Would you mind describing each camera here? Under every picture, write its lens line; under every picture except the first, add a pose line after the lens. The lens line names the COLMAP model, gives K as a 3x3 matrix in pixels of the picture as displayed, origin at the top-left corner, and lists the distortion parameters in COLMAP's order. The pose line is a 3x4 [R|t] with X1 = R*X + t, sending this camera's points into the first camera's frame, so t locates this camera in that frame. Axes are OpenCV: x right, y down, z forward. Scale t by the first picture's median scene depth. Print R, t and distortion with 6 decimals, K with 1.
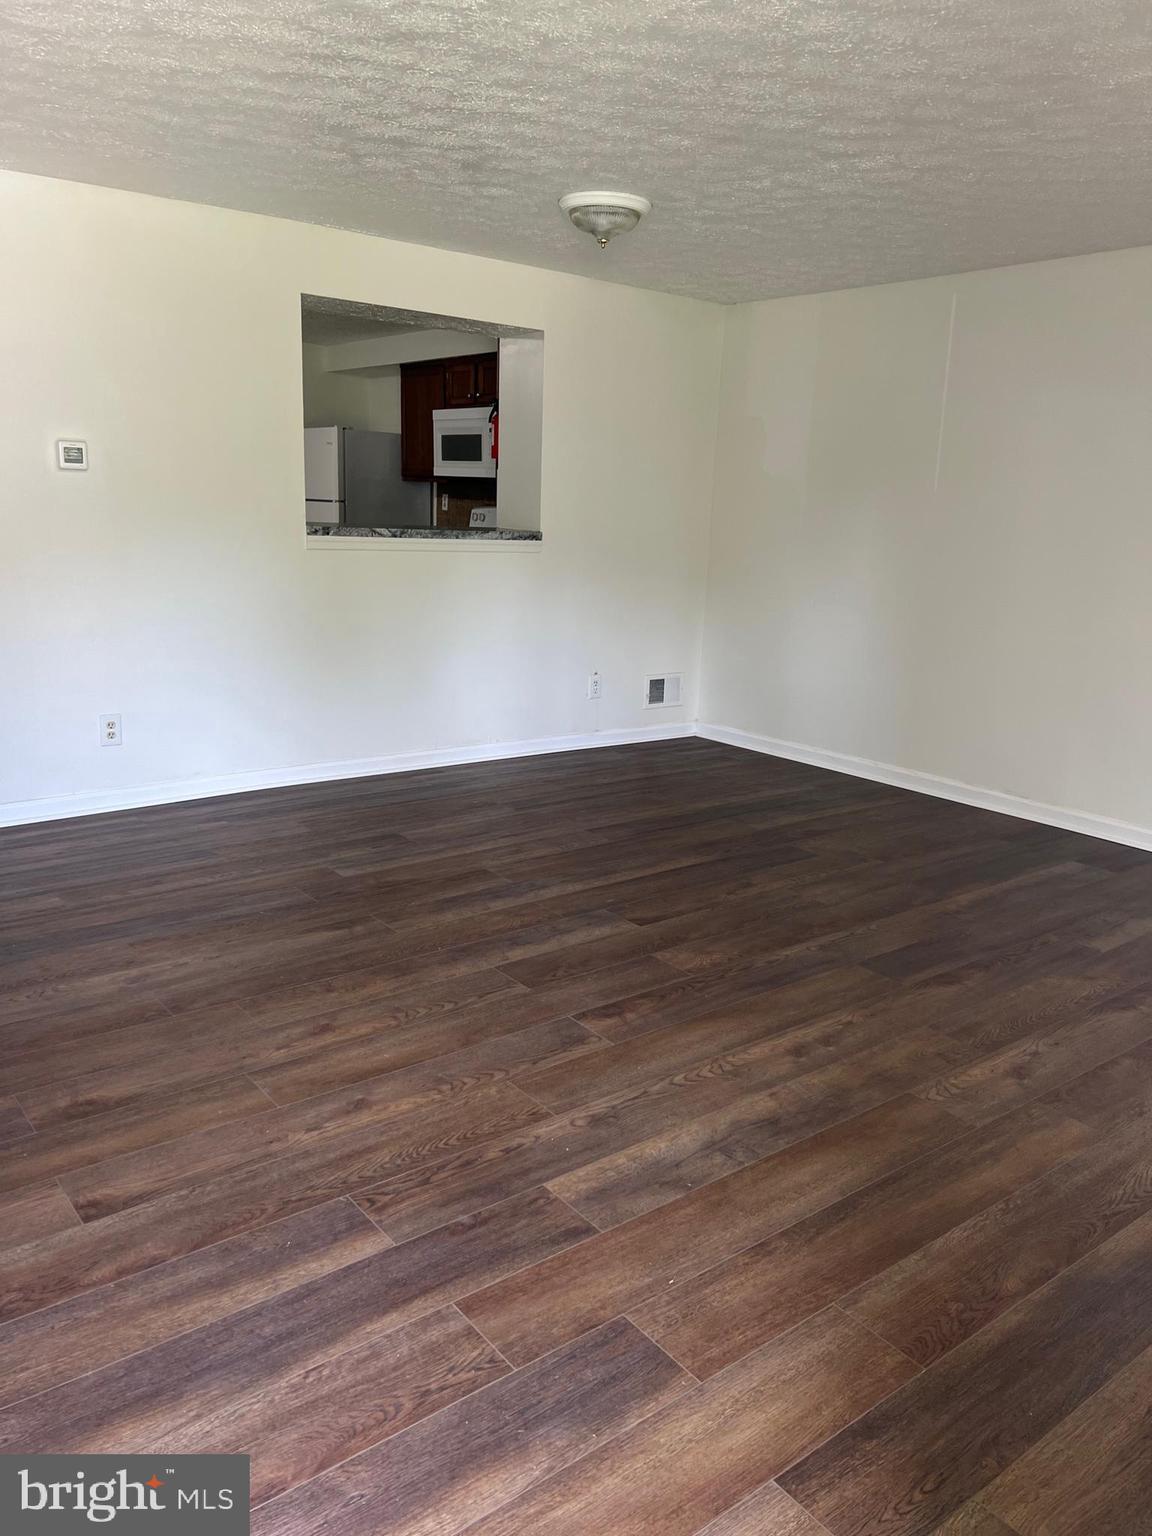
lens RADIAL K [[1130.5, 0, 576.0], [0, 1130.5, 768.0], [0, 0, 1]] dist [0.092338, -0.192968]
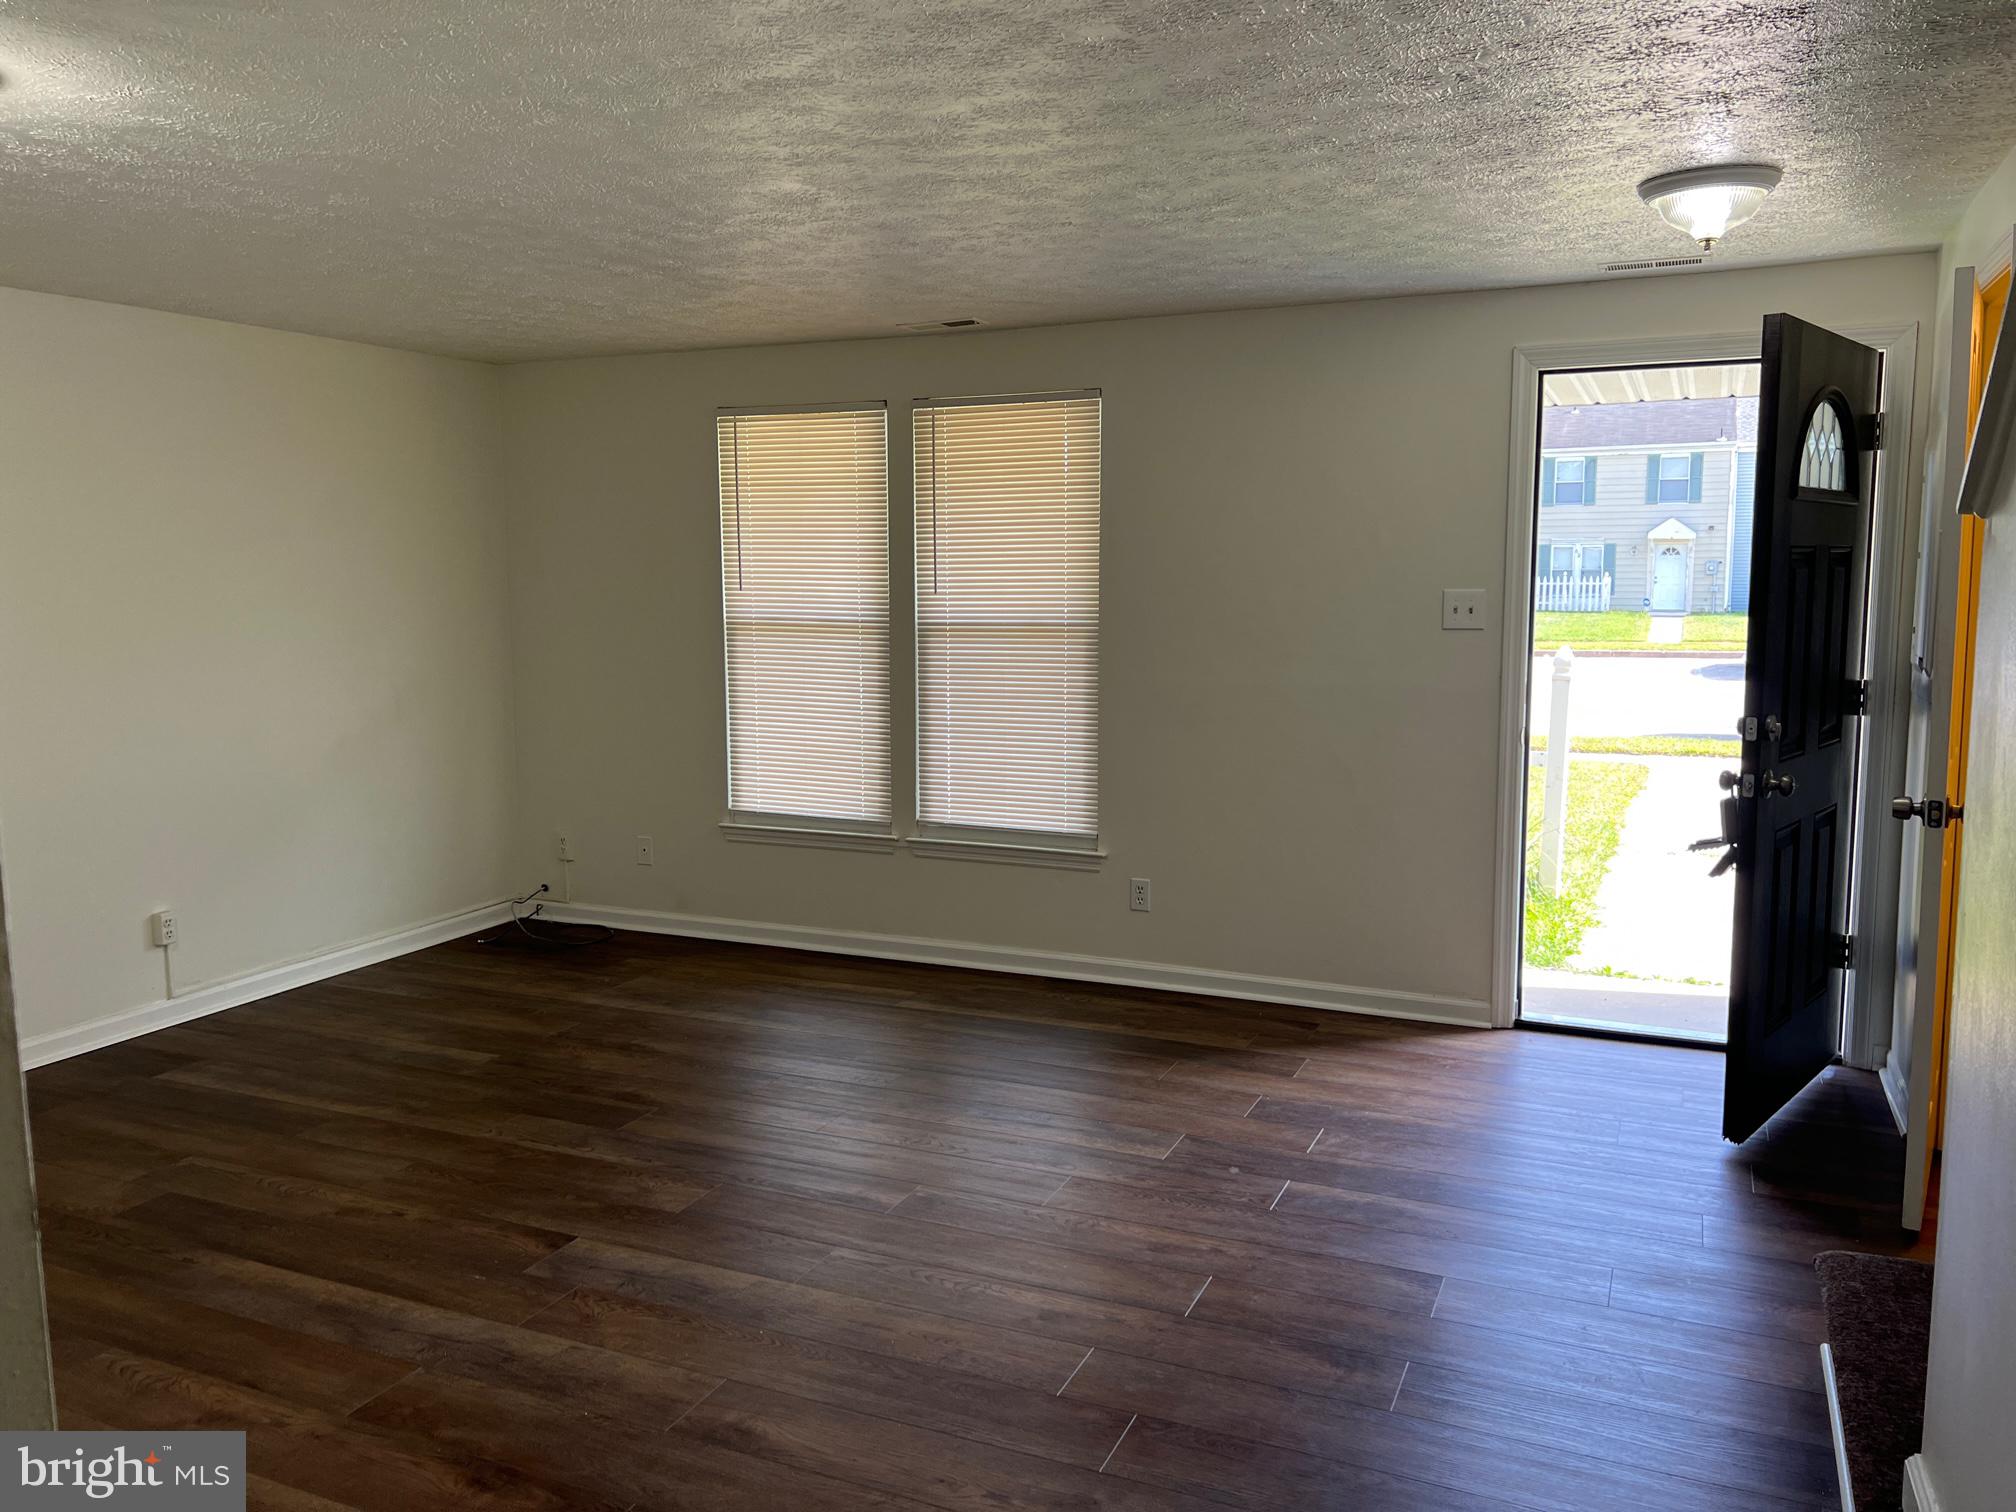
lens RADIAL K [[1483.8, 0, 1008.0], [0, 1483.8, 756.0], [0, 0, 1]] dist [0.092338, -0.192968]
pose [[-0.448575, -0.152415, 0.880653, -0.839081], [0.198663, 0.943696, 0.264518, -0.339311], [-0.871386, 0.293610, -0.393040, 1.022806]]
